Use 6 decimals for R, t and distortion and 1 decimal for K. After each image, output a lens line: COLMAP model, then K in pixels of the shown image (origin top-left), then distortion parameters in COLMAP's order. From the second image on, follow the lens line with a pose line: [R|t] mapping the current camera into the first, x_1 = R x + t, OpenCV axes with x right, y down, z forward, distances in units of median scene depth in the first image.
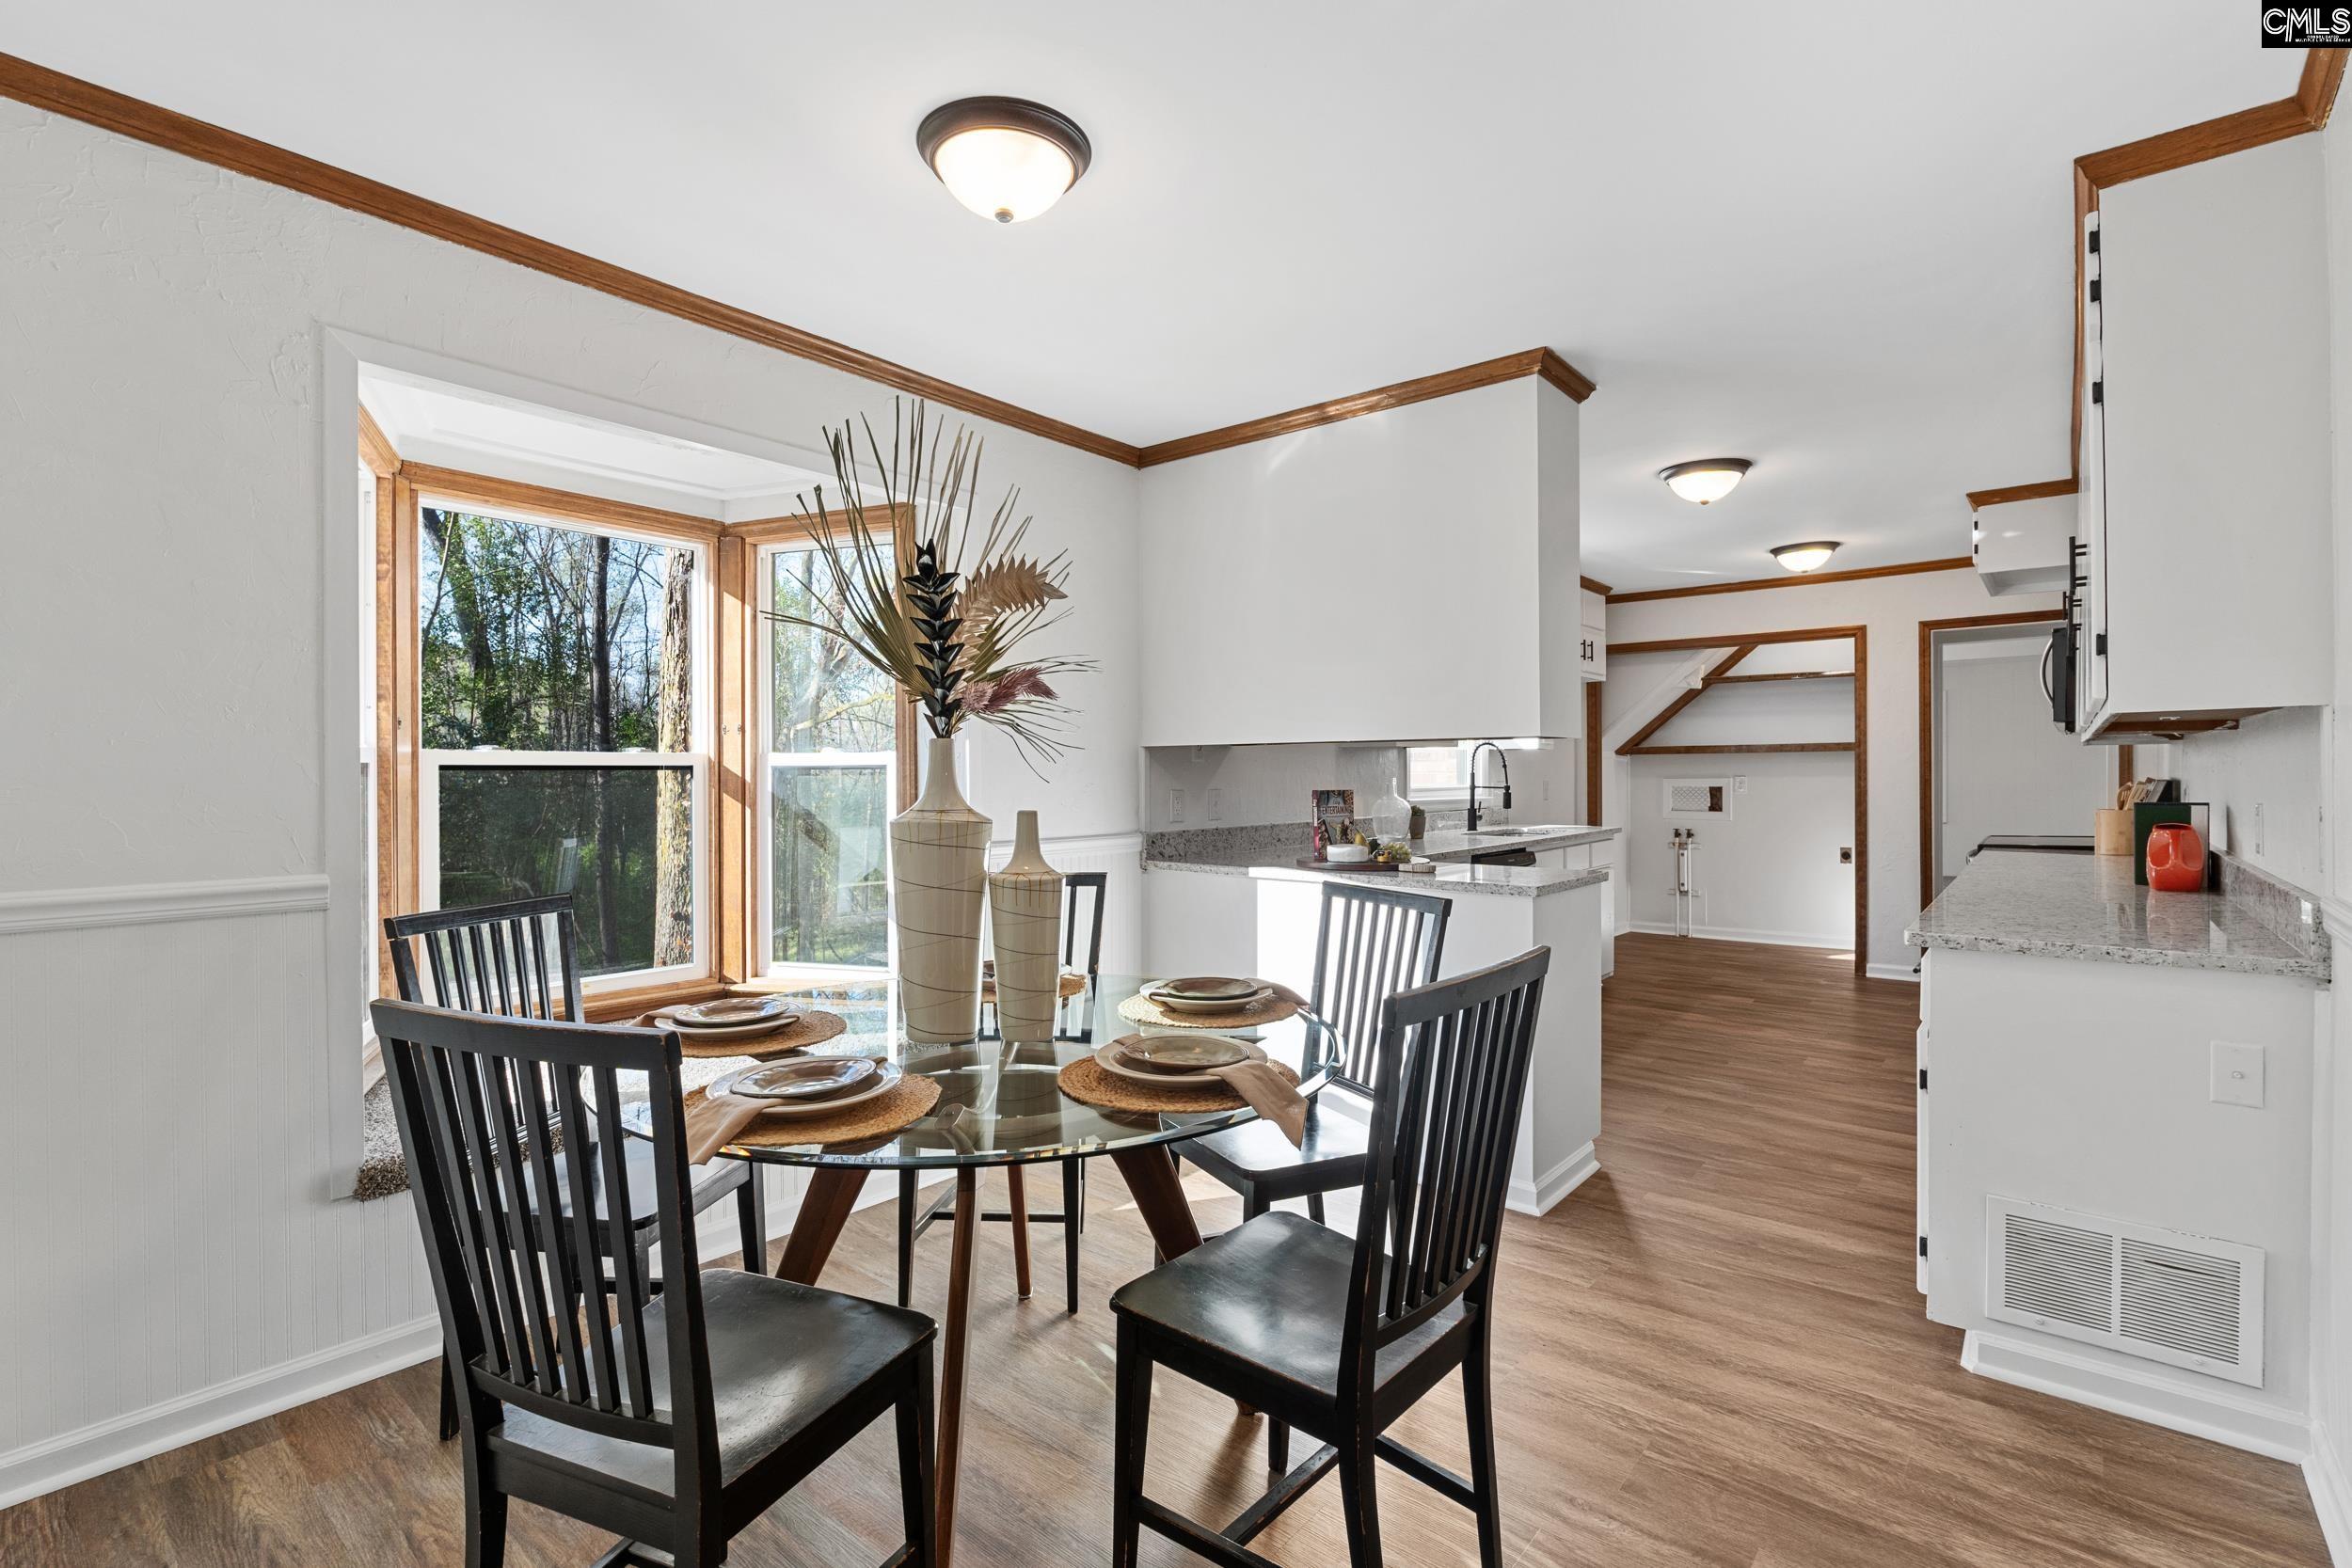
lens RADIAL K [[1075.6, 0, 1177.9], [0, 1075.6, 803.4], [0, 0, 1]] dist [-0.006956, 0.000651]
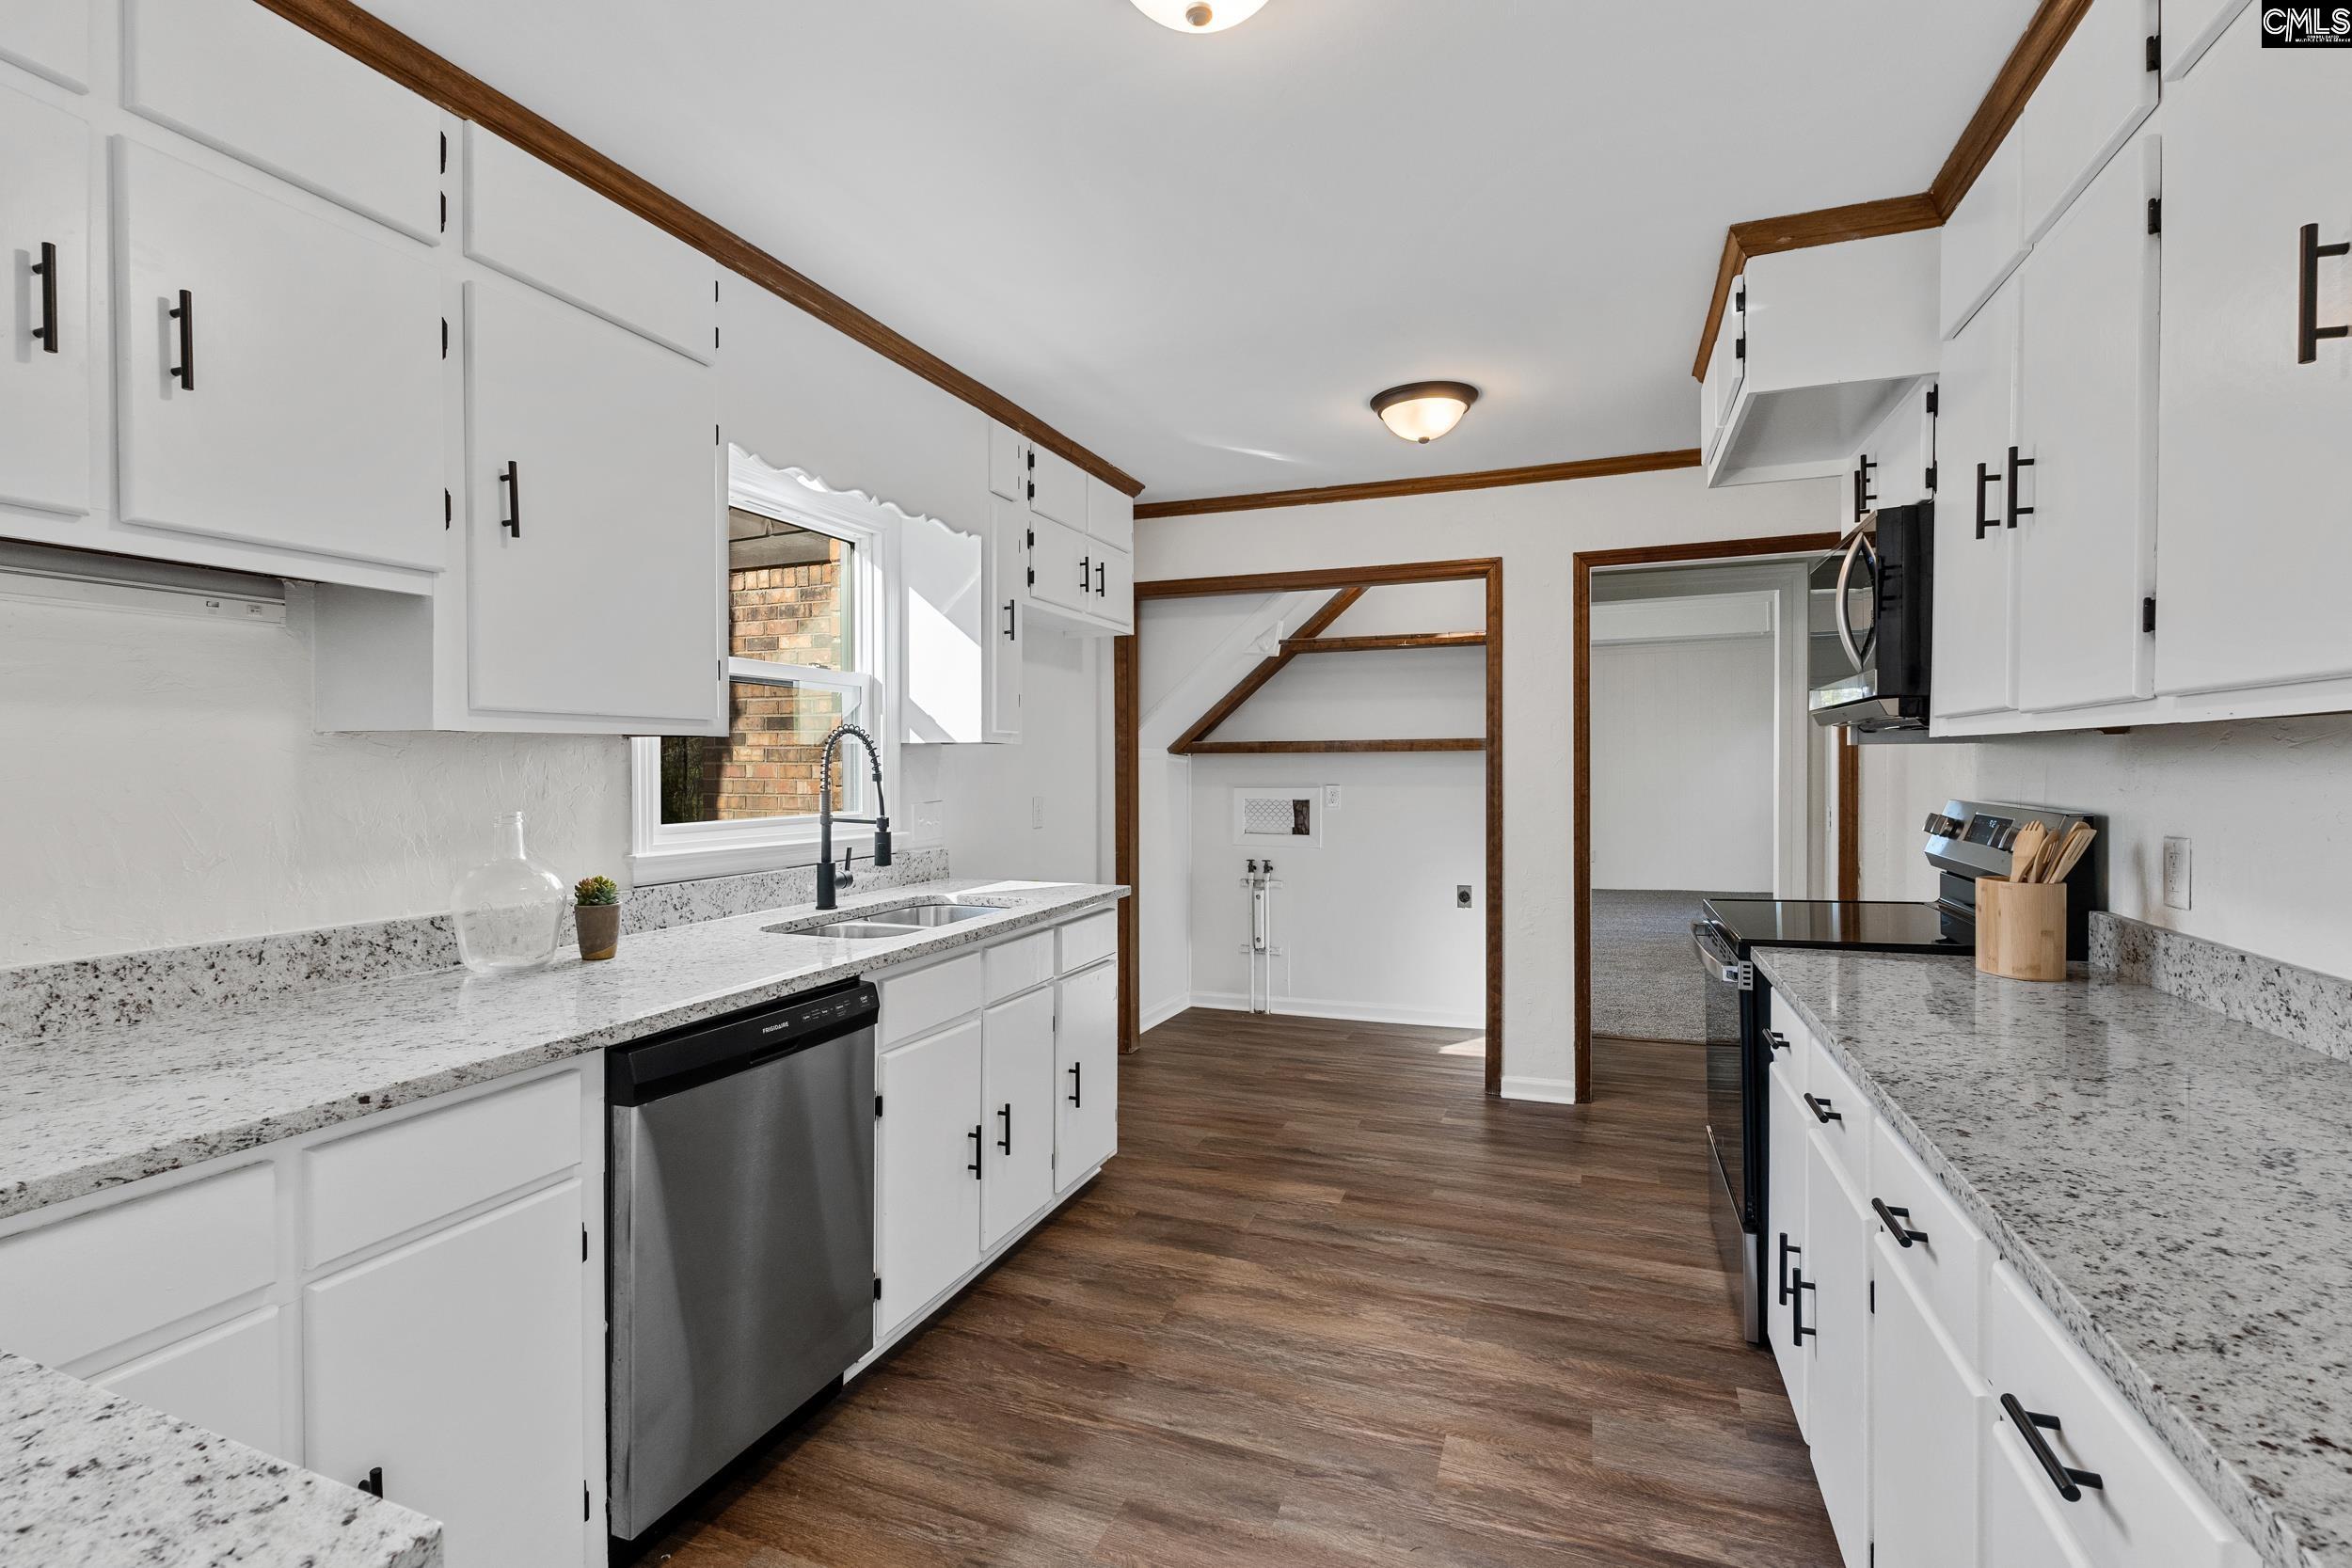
lens RADIAL K [[1075.6, 0, 1170.0], [0, 1075.6, 771.2], [0, 0, 1]] dist [-0.006956, 0.000651]
pose [[0.947479, 0.002430, 0.319810, 0.207653], [0.005266, 0.999717, -0.023199, -0.019364], [-0.319776, 0.023665, 0.947198, 0.385741]]
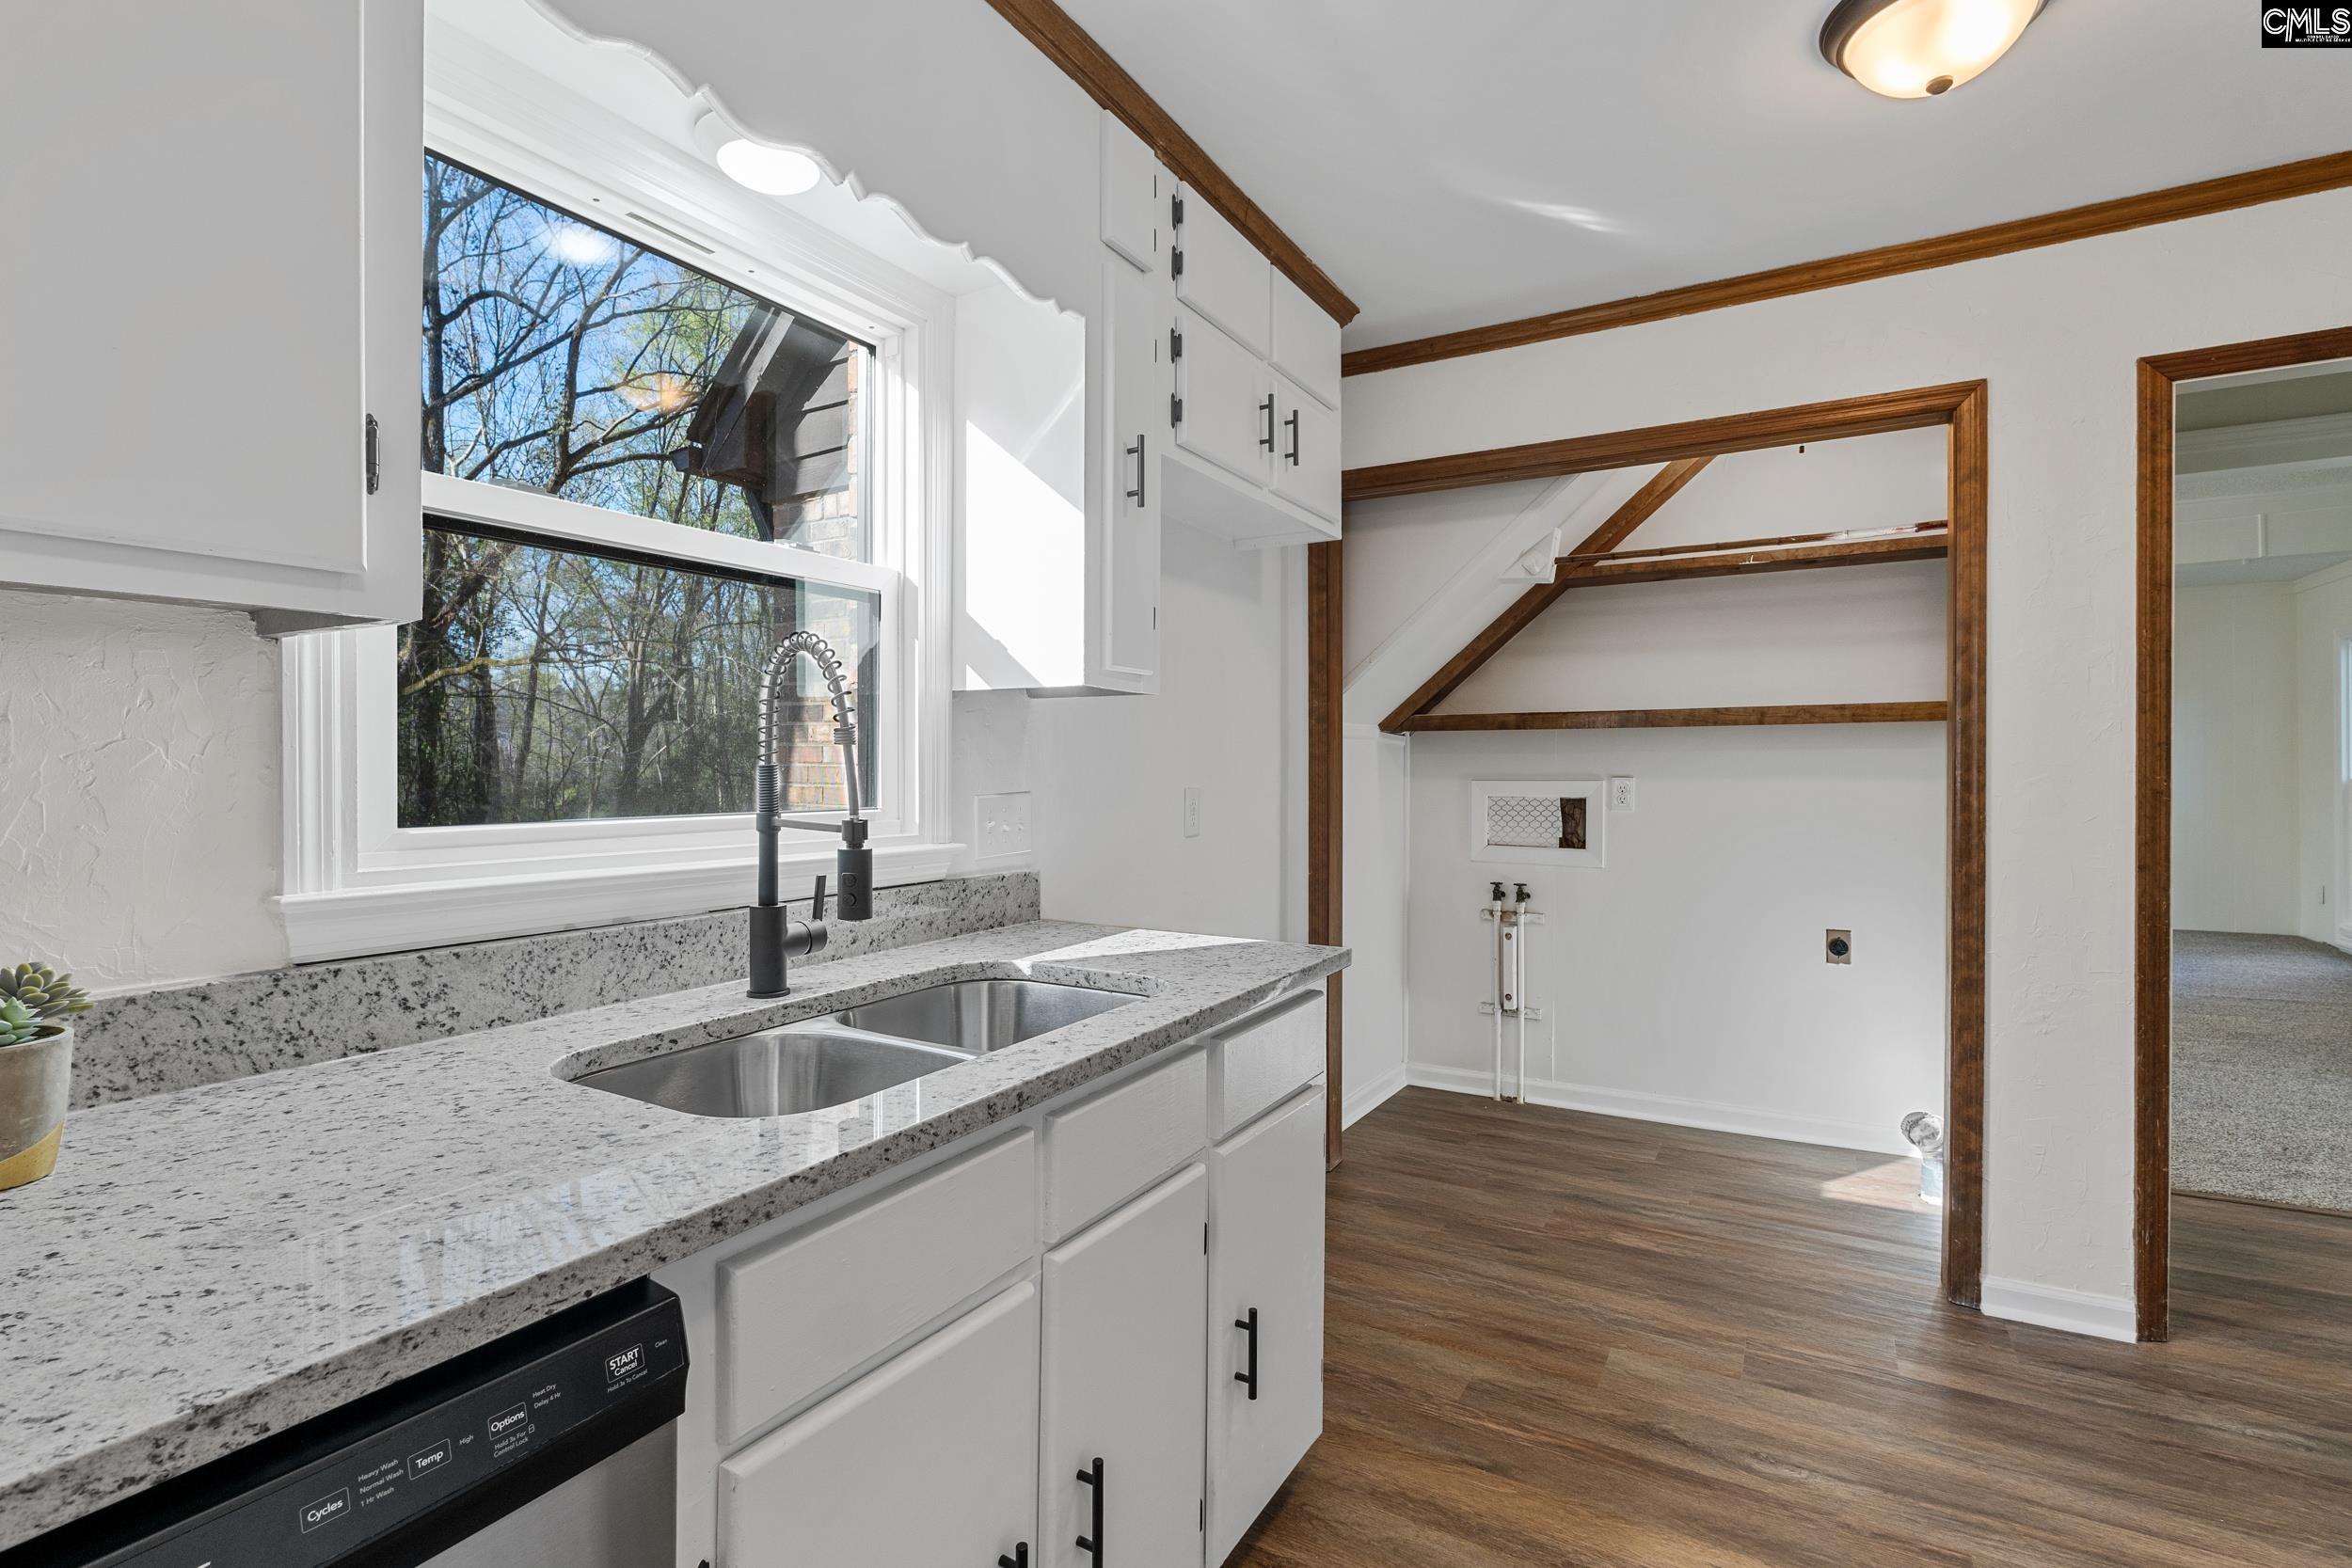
lens RADIAL K [[1075.6, 0, 1181.5], [0, 1075.6, 788.1], [0, 0, 1]] dist [-0.006956, 0.000651]
pose [[0.984423, 0.004162, 0.175767, 0.255539], [-0.002664, 0.999958, -0.008758, -0.016184], [-0.175796, 0.008153, 0.984393, 0.586839]]
